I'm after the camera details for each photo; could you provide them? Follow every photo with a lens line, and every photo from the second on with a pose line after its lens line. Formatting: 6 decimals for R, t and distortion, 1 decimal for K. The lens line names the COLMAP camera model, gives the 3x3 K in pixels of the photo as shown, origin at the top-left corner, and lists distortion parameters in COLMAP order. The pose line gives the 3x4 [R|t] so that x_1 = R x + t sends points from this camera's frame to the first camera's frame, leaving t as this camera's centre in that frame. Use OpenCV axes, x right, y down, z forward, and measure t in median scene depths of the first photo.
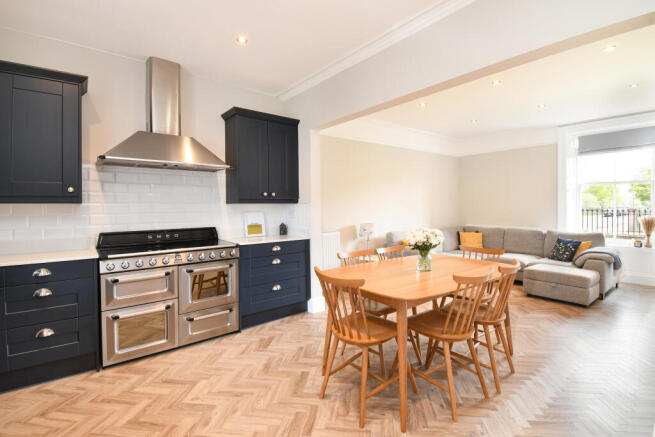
lens RADIAL K [[298.1, 0, 335.2], [0, 298.1, 205.8], [0, 0, 1]] dist [-0.021607, -0.007679]
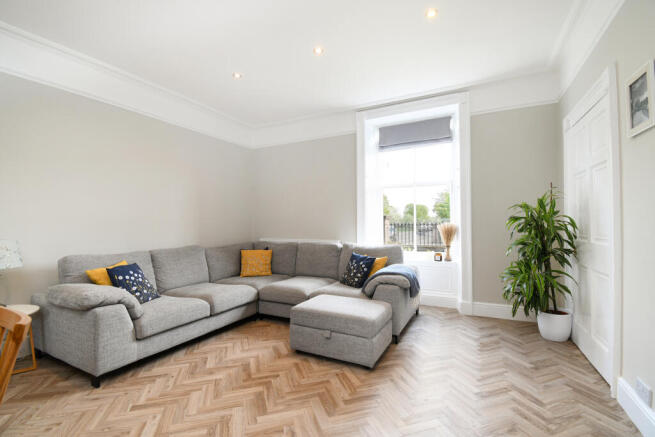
lens RADIAL K [[298.1, 0, 322.5], [0, 298.1, 216.6], [0, 0, 1]] dist [-0.021607, -0.007679]
pose [[0.906861, 0.007397, 0.421364, 0.397153], [0.002650, 0.999726, -0.023252, 0.035411], [-0.421421, 0.022203, 0.906593, 0.370403]]
